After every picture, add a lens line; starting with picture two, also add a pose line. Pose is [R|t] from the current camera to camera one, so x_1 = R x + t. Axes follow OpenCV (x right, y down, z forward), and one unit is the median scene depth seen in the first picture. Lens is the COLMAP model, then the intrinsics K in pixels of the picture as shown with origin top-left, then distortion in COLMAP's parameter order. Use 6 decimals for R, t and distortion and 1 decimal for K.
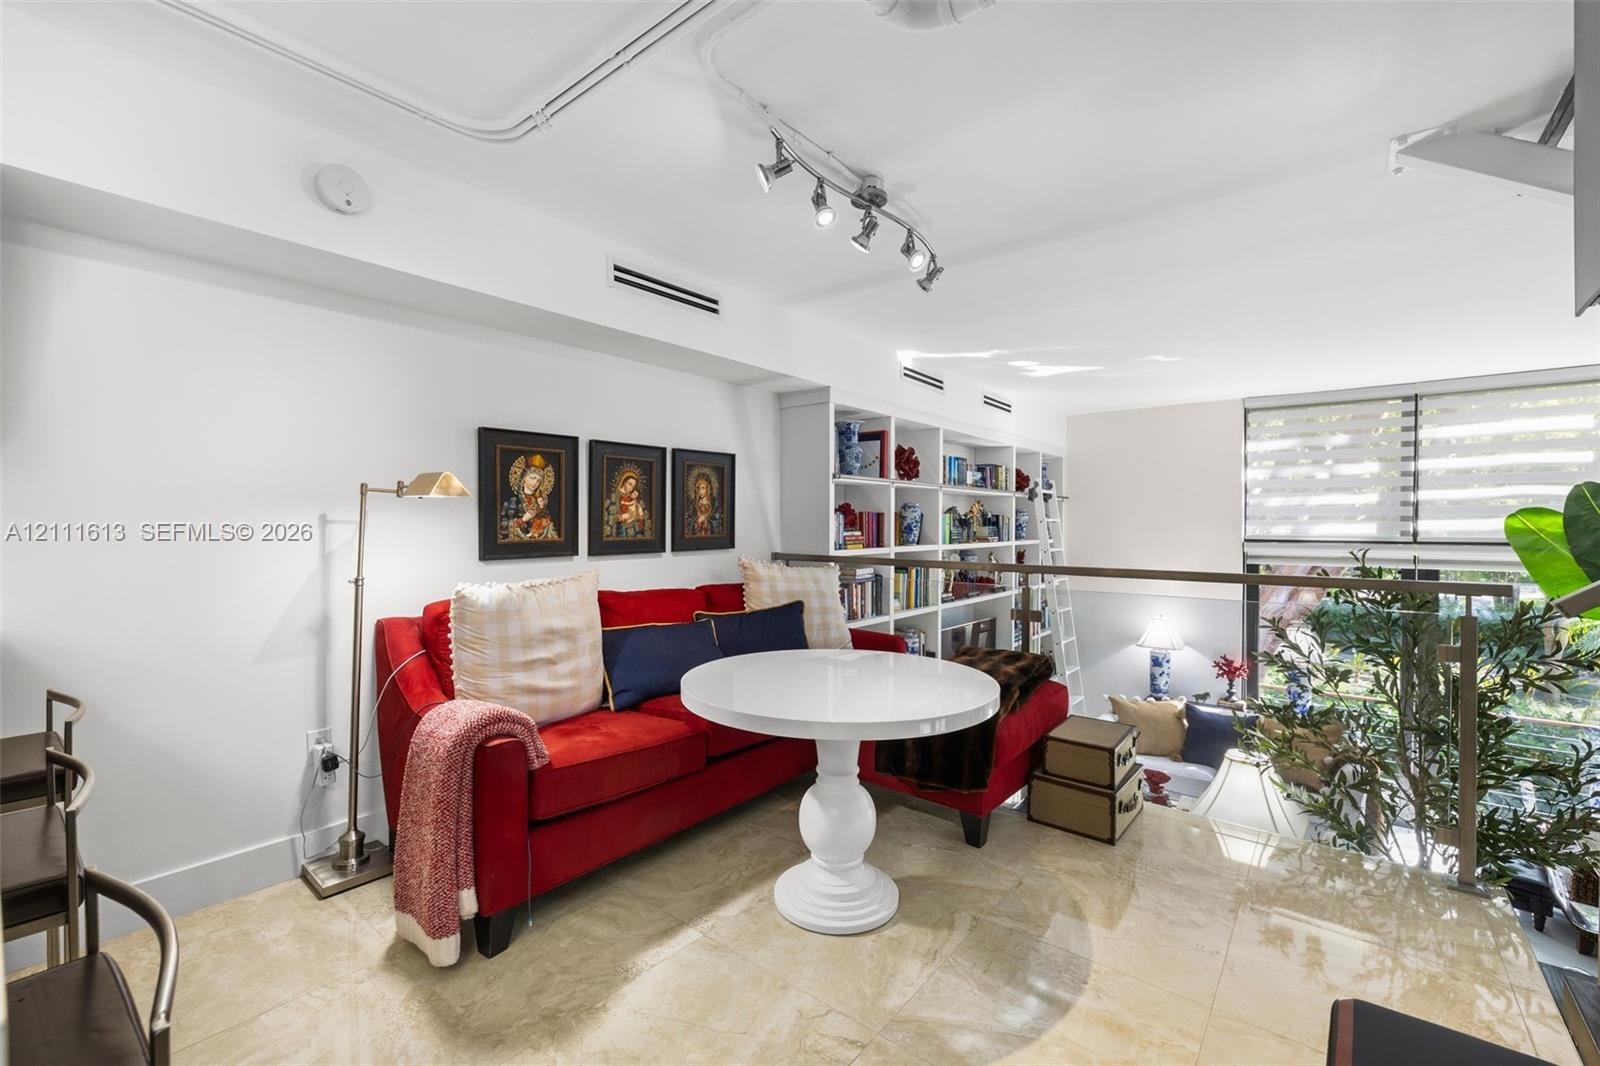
lens RADIAL K [[672.5, 0, 797.4], [0, 672.5, 529.8], [0, 0, 1]] dist [0.000972, -0.000270]
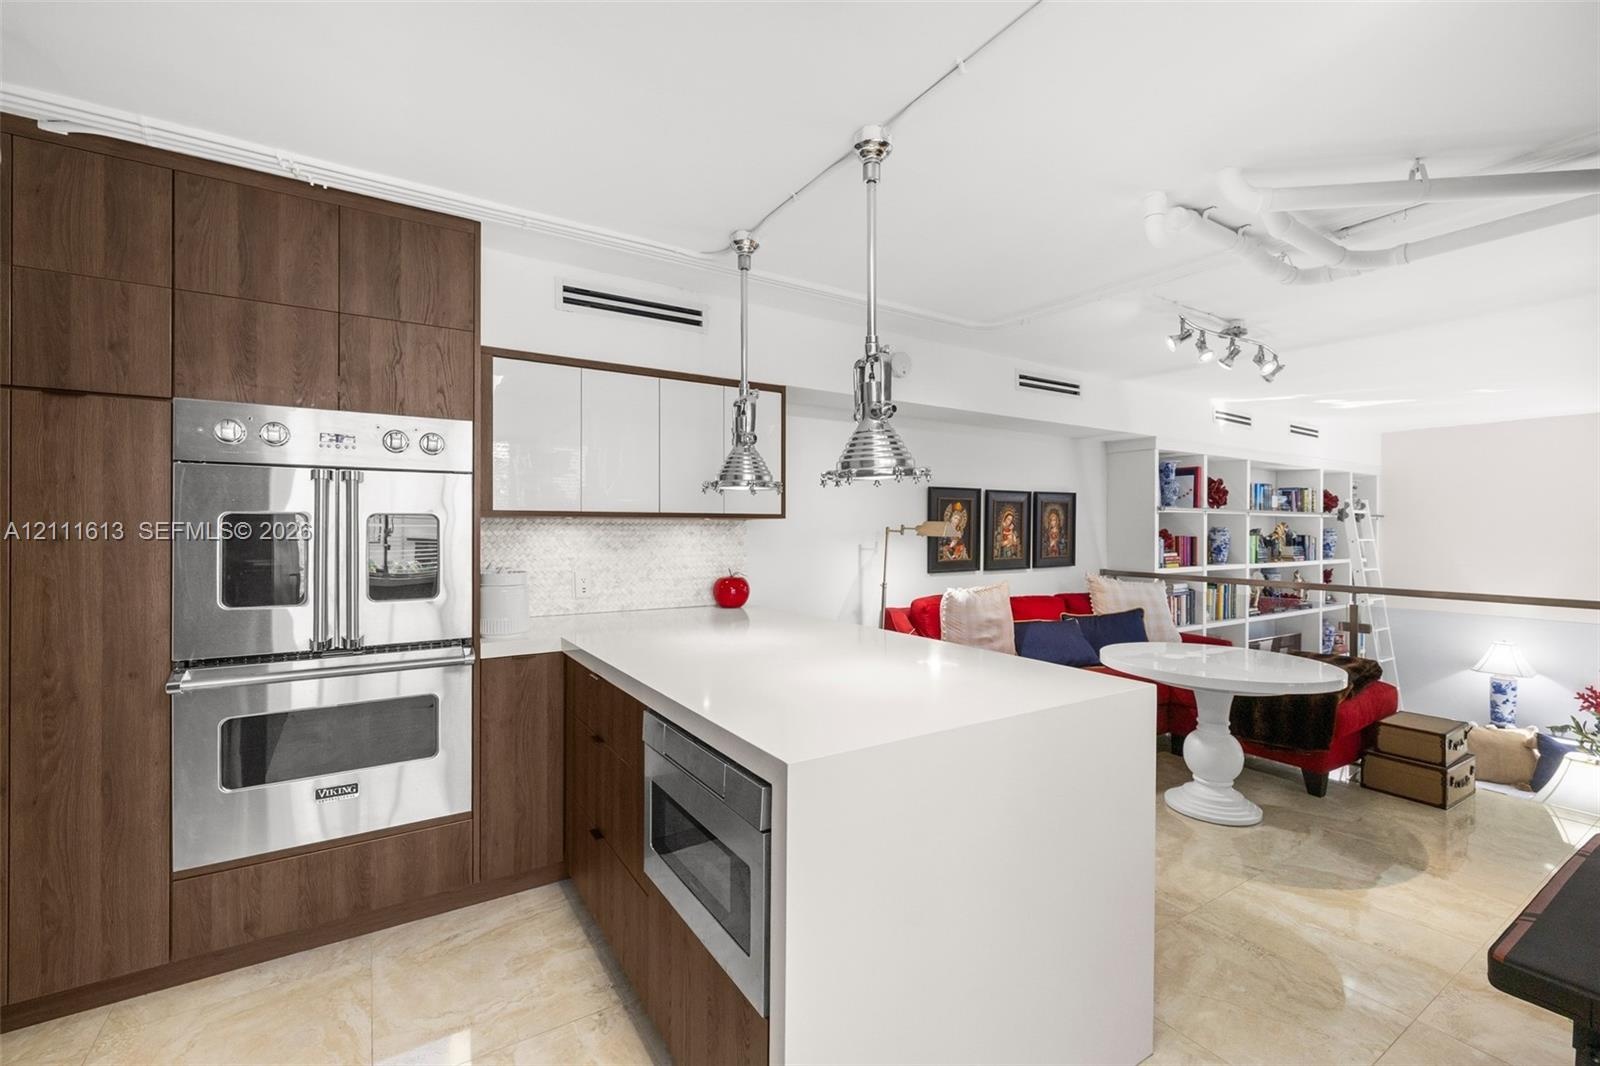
lens RADIAL K [[672.5, 0, 799.8], [0, 672.5, 527.0], [0, 0, 1]] dist [0.000972, -0.000270]
pose [[0.949011, 0.001968, -0.315236, -0.188951], [-0.006261, 0.999901, -0.012604, -0.027488], [0.315179, 0.013935, 0.948930, -0.393123]]
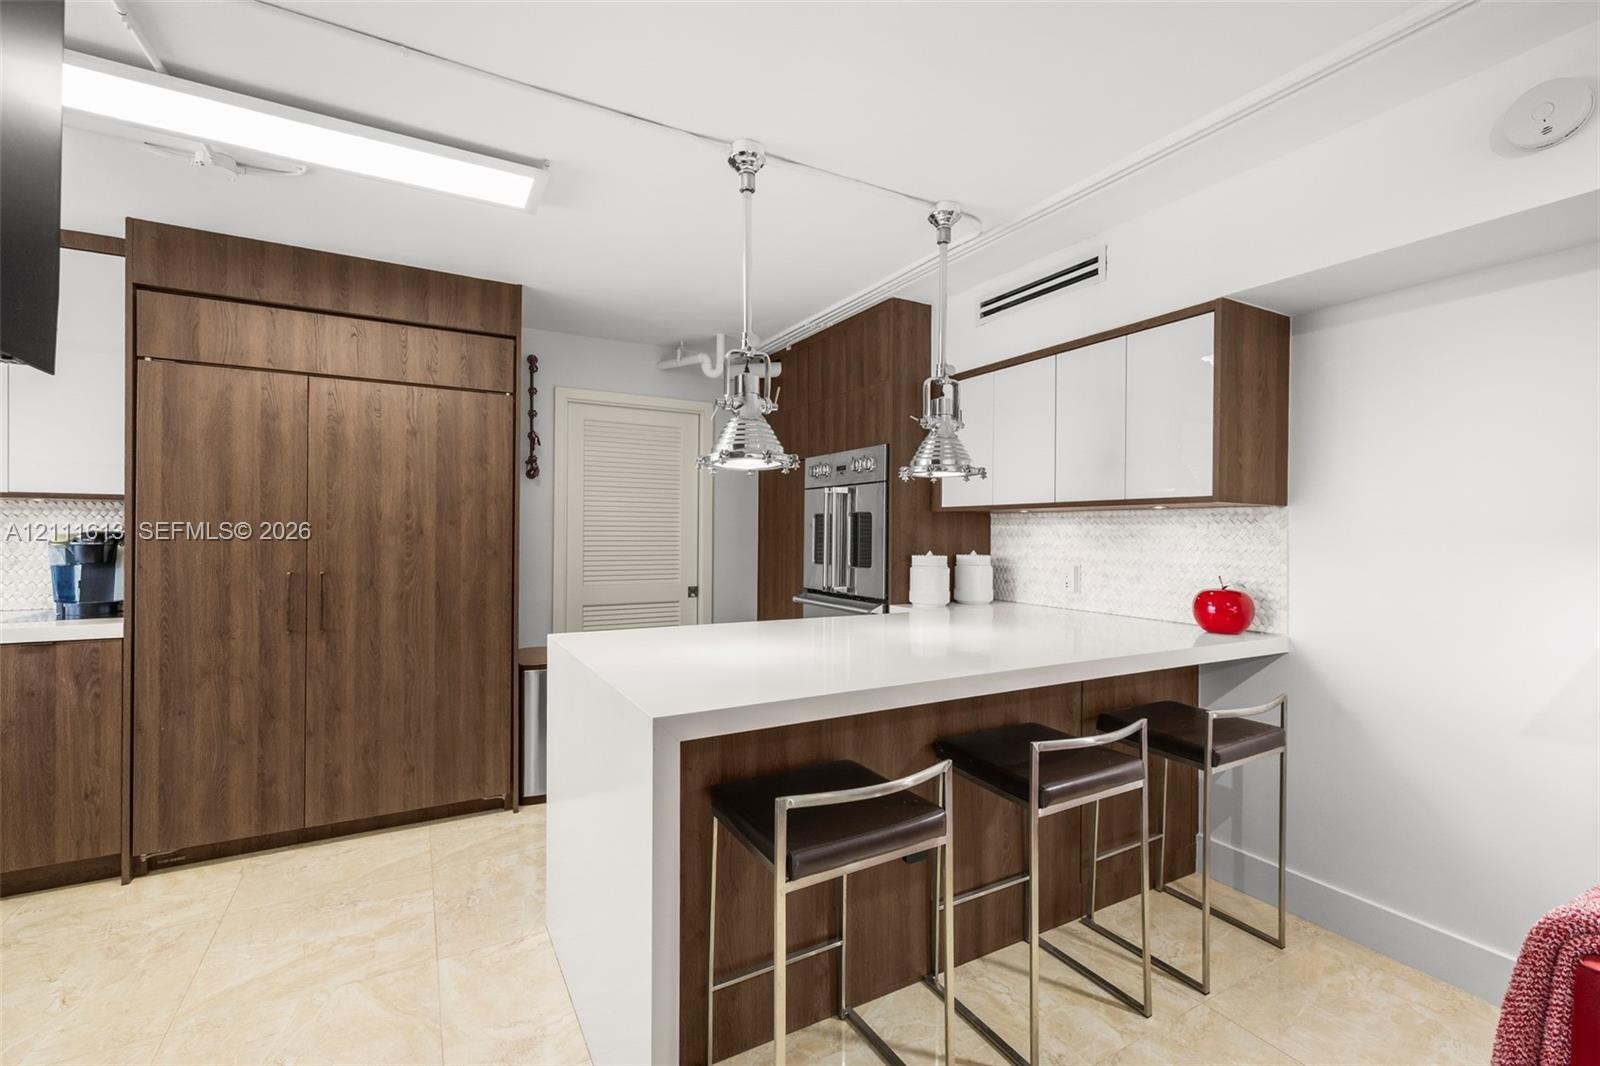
lens RADIAL K [[672.5, 0, 798.9], [0, 672.5, 526.4], [0, 0, 1]] dist [0.000972, -0.000270]
pose [[-0.369721, -0.001408, -0.929142, 0.170578], [-0.016863, 0.999844, 0.005195, -0.027654], [0.928990, 0.017589, -0.369687, 0.310785]]
